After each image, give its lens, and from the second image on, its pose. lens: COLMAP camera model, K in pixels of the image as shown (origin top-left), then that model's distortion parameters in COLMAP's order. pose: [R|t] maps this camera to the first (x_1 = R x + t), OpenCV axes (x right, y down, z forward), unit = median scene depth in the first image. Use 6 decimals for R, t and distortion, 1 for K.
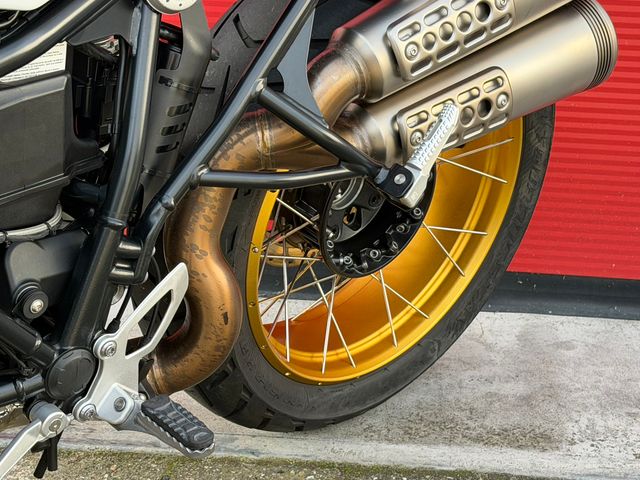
lens RADIAL K [[1430.0, 0, 313.8], [0, 1430.0, 258.9], [0, 0, 1]] dist [0.145831, 0.000000]
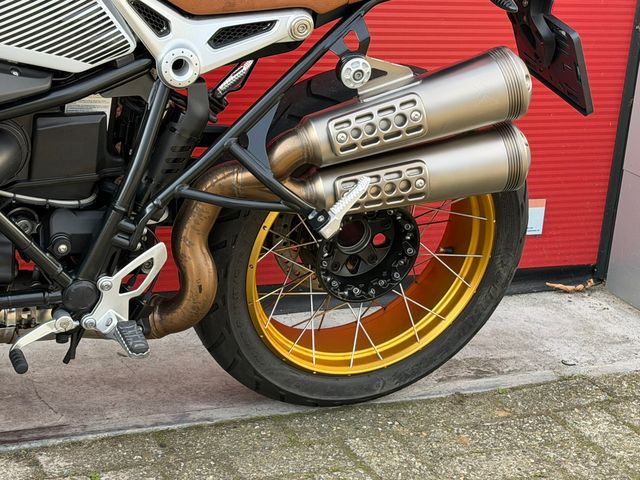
lens RADIAL K [[1430.0, 0, 323.8], [0, 1430.0, 256.3], [0, 0, 1]] dist [0.145831, 0.000000]
pose [[0.943766, 0.172612, -0.281977, 0.490158], [-0.193565, 0.979912, -0.048005, 0.055030], [0.268027, 0.099886, 0.958219, -0.442469]]
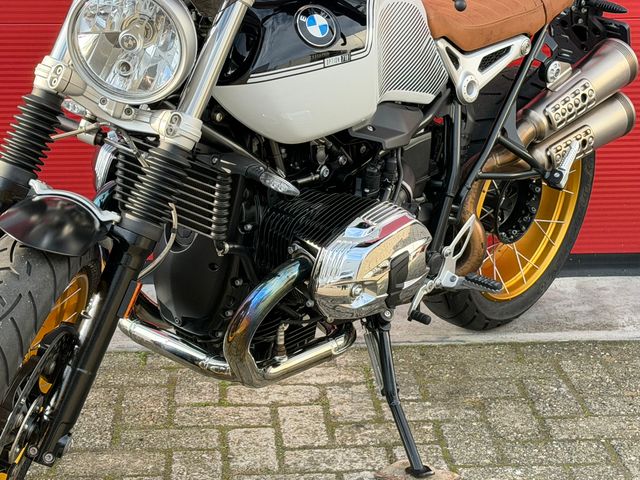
lens RADIAL K [[1430.0, 0, 316.8], [0, 1430.0, 227.3], [0, 0, 1]] dist [0.145831, 0.000000]
pose [[0.992289, -0.071576, 0.101186, -0.519666], [0.083946, 0.988748, -0.123814, 0.258025], [-0.091185, 0.131354, 0.987133, -1.091750]]
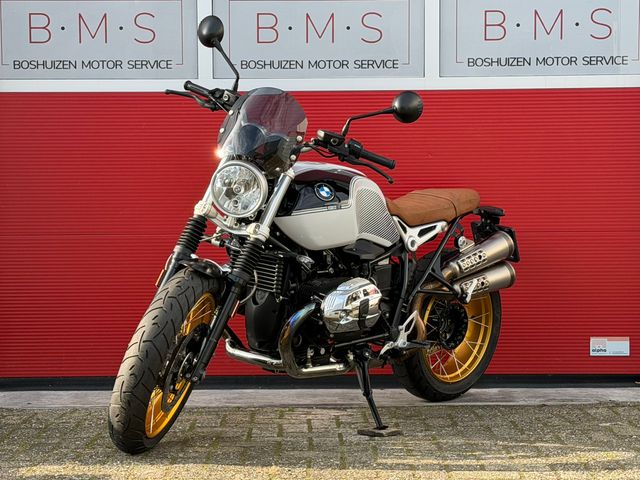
lens RADIAL K [[1430.0, 0, 317.8], [0, 1430.0, 240.7], [0, 0, 1]] dist [0.145831, 0.000000]
pose [[0.997470, -0.047762, 0.052648, -0.543898], [0.064176, 0.923566, -0.378031, 1.271281], [-0.030569, 0.380454, 0.924295, -2.709225]]
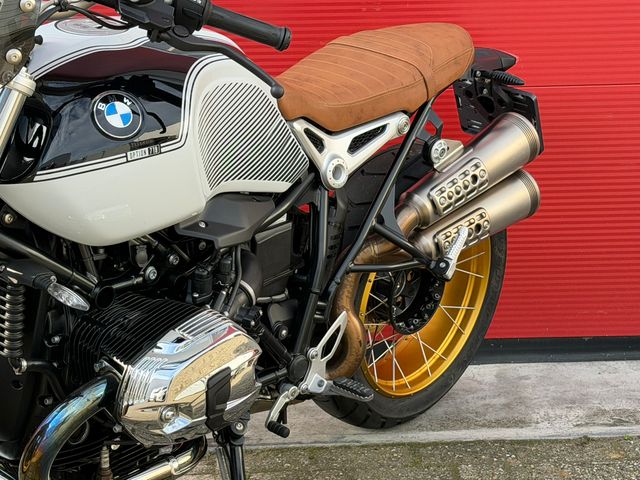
lens RADIAL K [[1430.0, 0, 335.1], [0, 1430.0, 255.3], [0, 0, 1]] dist [0.145831, 0.000000]
pose [[0.993214, -0.078416, 0.085893, -0.251790], [0.089492, 0.986963, -0.133775, 0.179062], [-0.074283, 0.140554, 0.987282, -0.926311]]
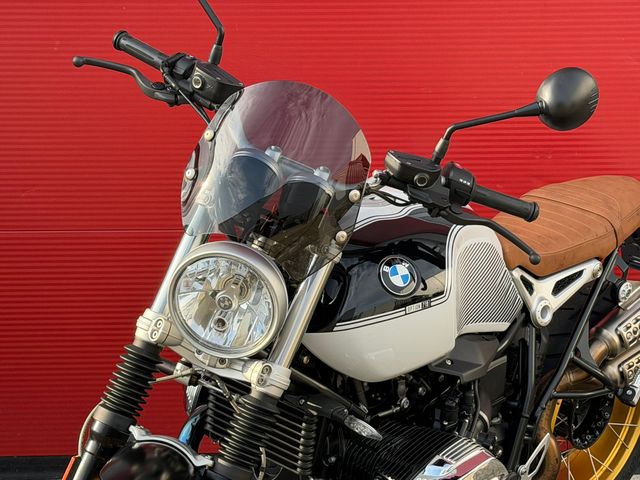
lens RADIAL K [[1430.0, 0, 333.7], [0, 1430.0, 247.9], [0, 0, 1]] dist [0.145831, 0.000000]
pose [[0.996026, -0.058582, 0.067082, -0.531280], [0.070479, 0.978946, -0.191565, 0.120648], [-0.054447, 0.195531, 0.979185, -1.212369]]
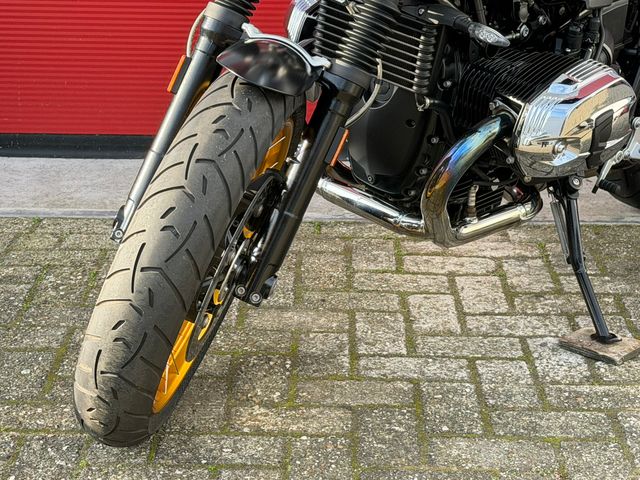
lens RADIAL K [[1430.0, 0, 325.9], [0, 1430.0, 252.6], [0, 0, 1]] dist [0.145831, 0.000000]
pose [[0.998516, -0.046435, 0.028455, -0.632870], [0.048035, 0.997136, -0.058411, 0.333597], [-0.025661, 0.059691, 0.997887, -1.081251]]
